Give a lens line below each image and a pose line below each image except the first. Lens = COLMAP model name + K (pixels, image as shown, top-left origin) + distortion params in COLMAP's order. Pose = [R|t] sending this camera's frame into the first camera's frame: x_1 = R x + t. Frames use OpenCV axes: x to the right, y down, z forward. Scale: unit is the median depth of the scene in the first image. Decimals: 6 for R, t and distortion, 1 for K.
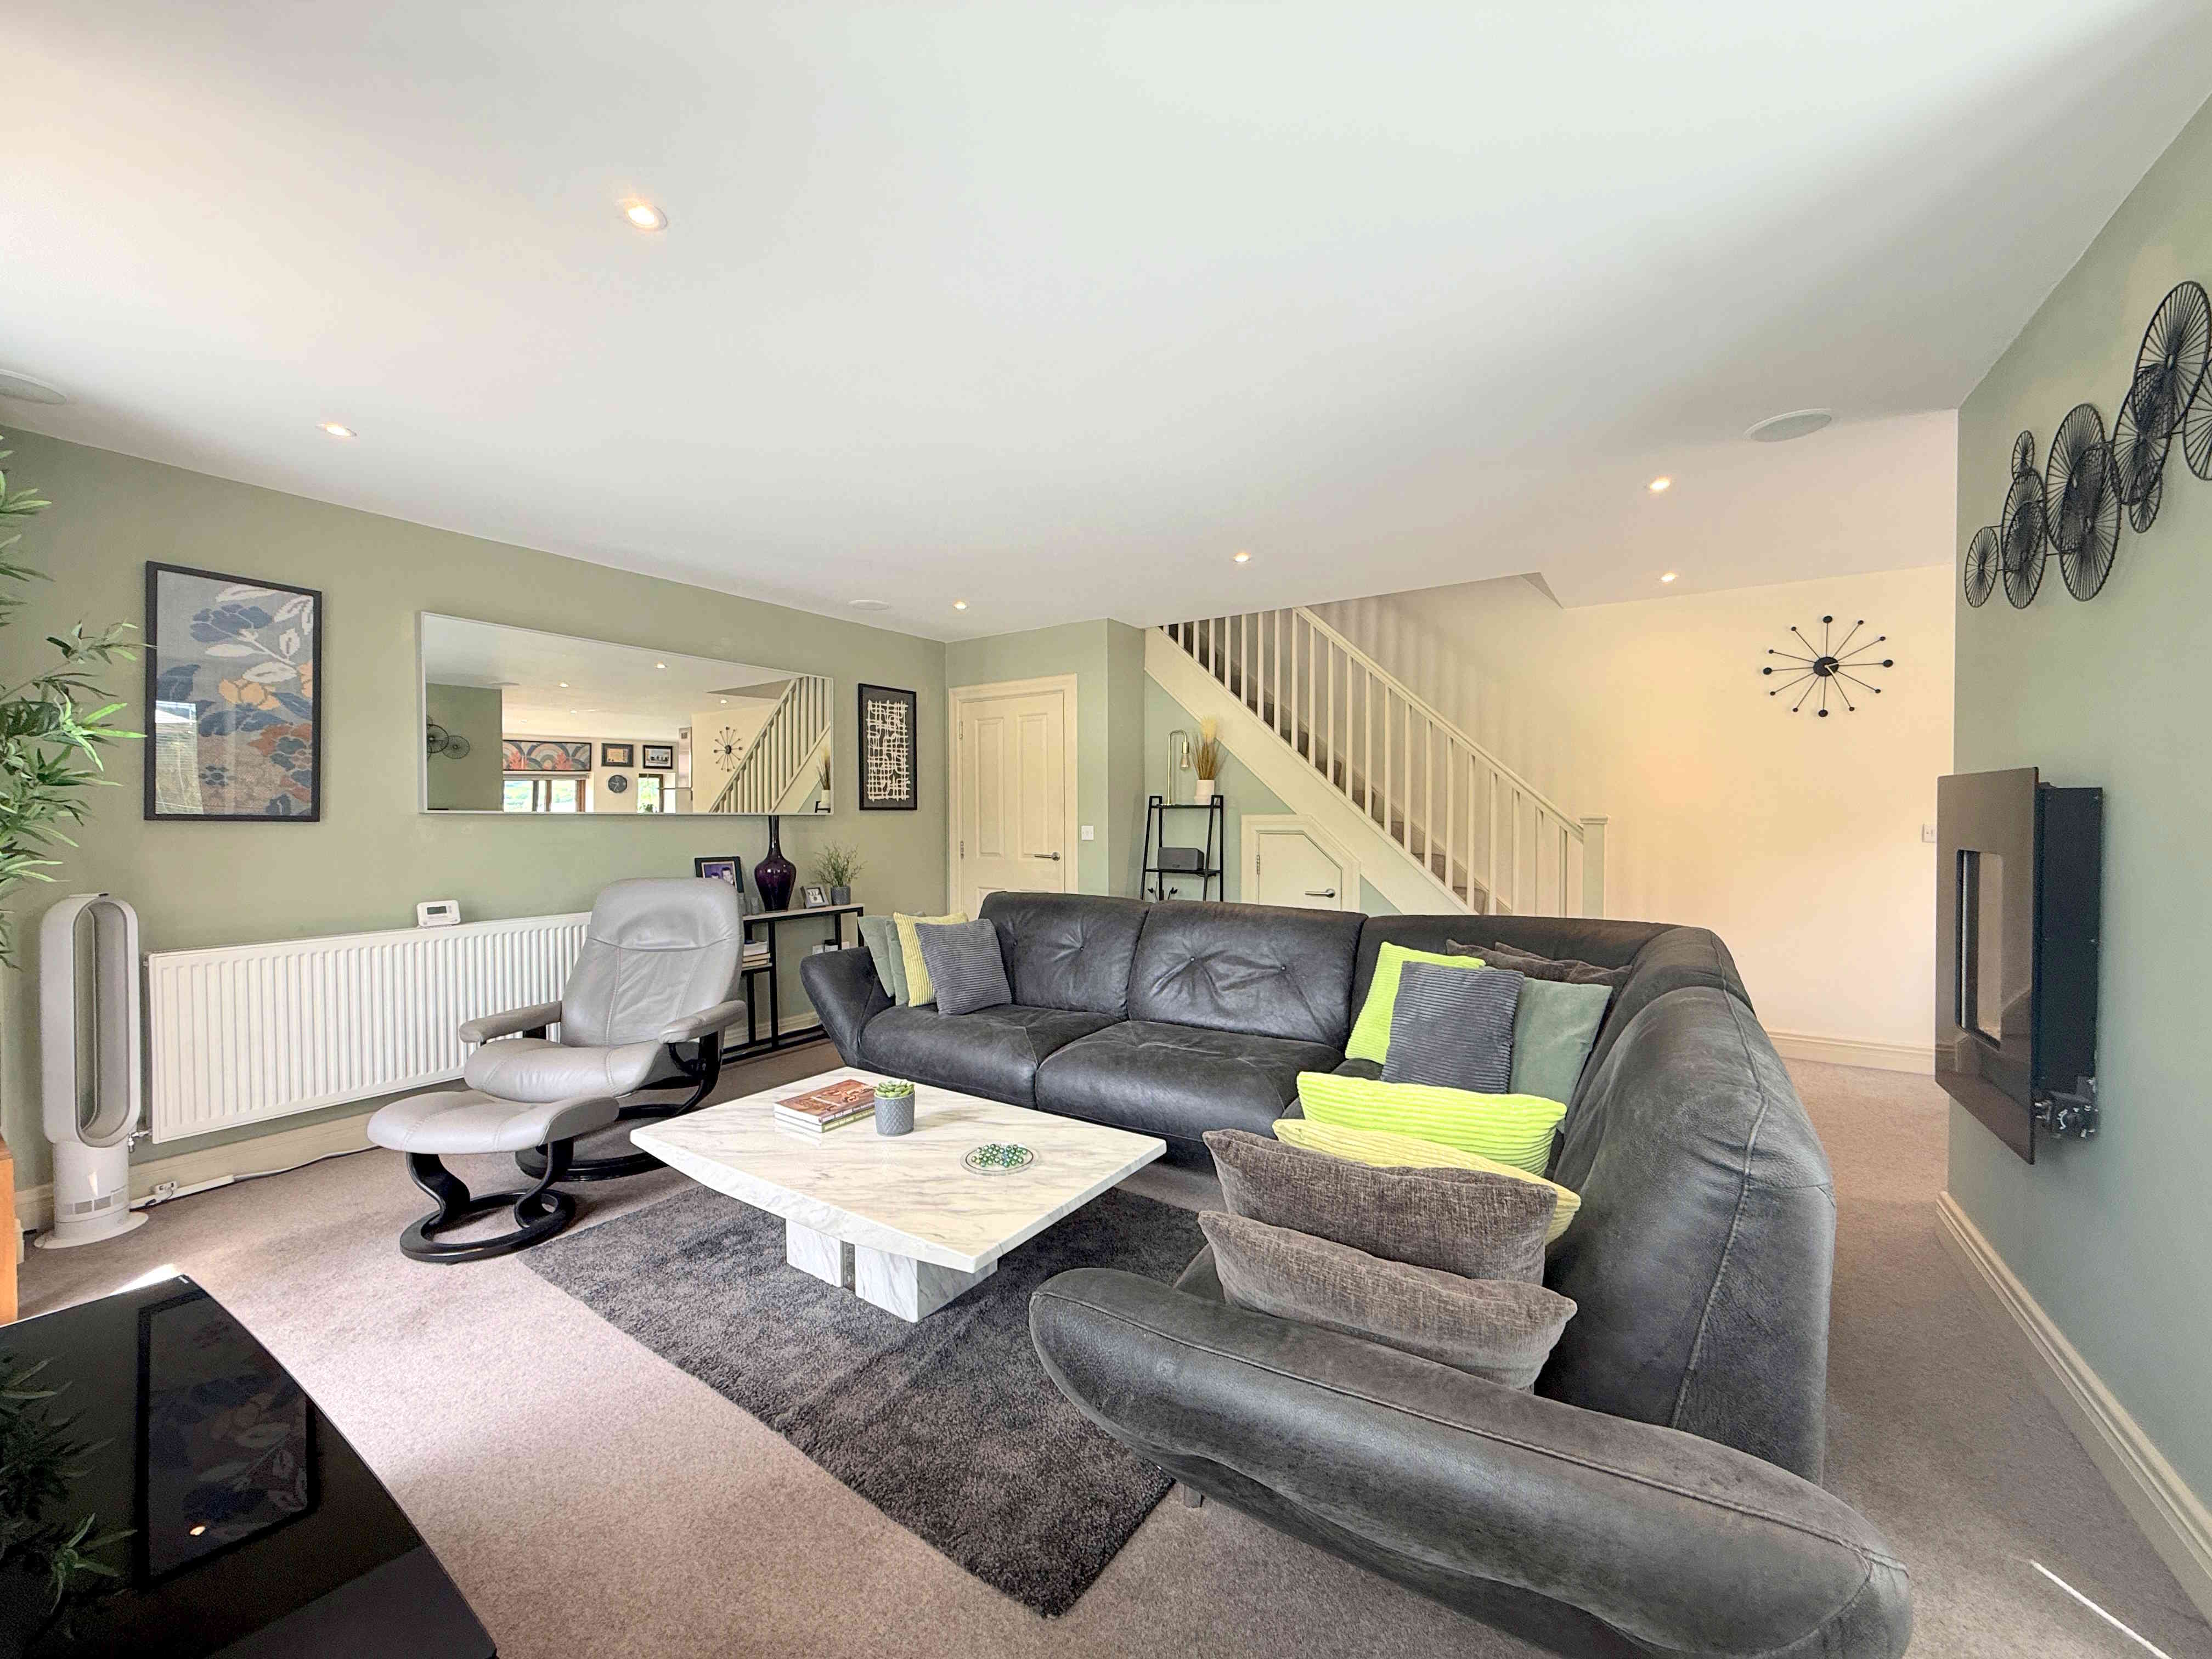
lens RADIAL K [[878.7, 0, 1102.7], [0, 878.7, 828.4], [0, 0, 1]] dist [0.001615, 0.000124]
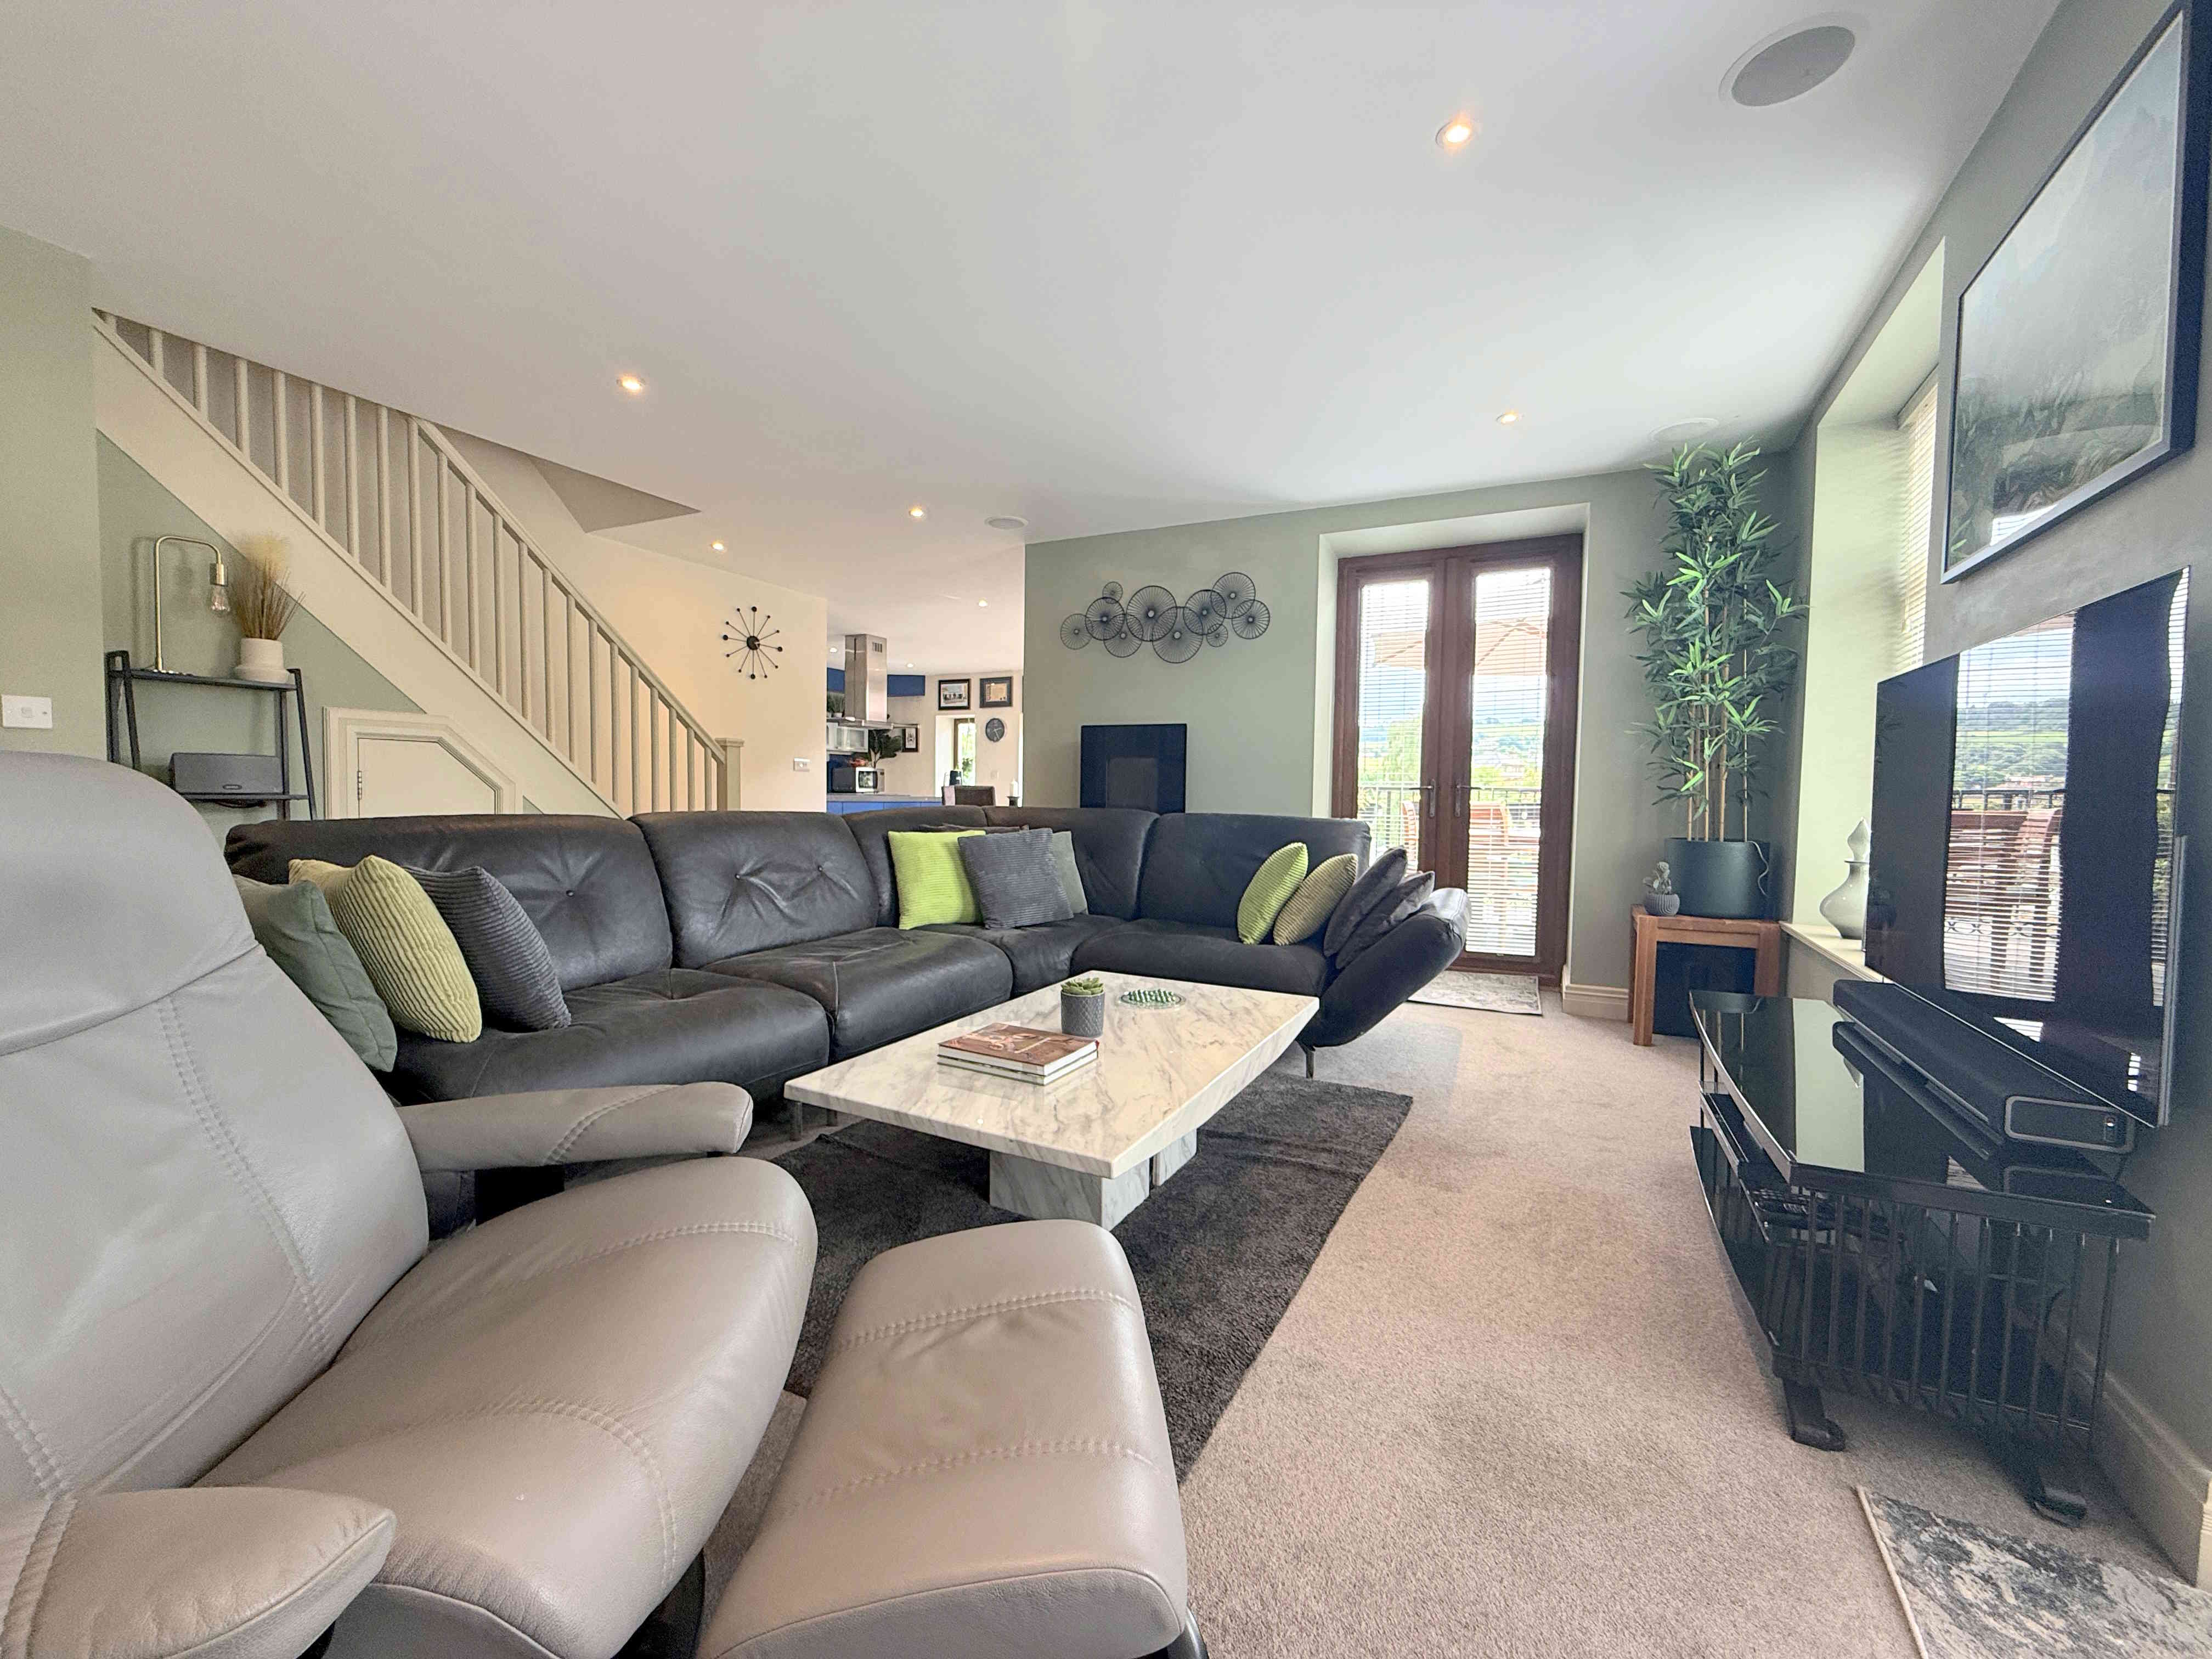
lens RADIAL K [[878.7, 0, 1109.7], [0, 878.7, 839.3], [0, 0, 1]] dist [0.001615, 0.000124]
pose [[-0.108479, -0.046616, 0.993005, -0.513516], [0.003483, 0.998876, 0.047272, 0.049499], [-0.994093, 0.008587, -0.108195, 0.495746]]
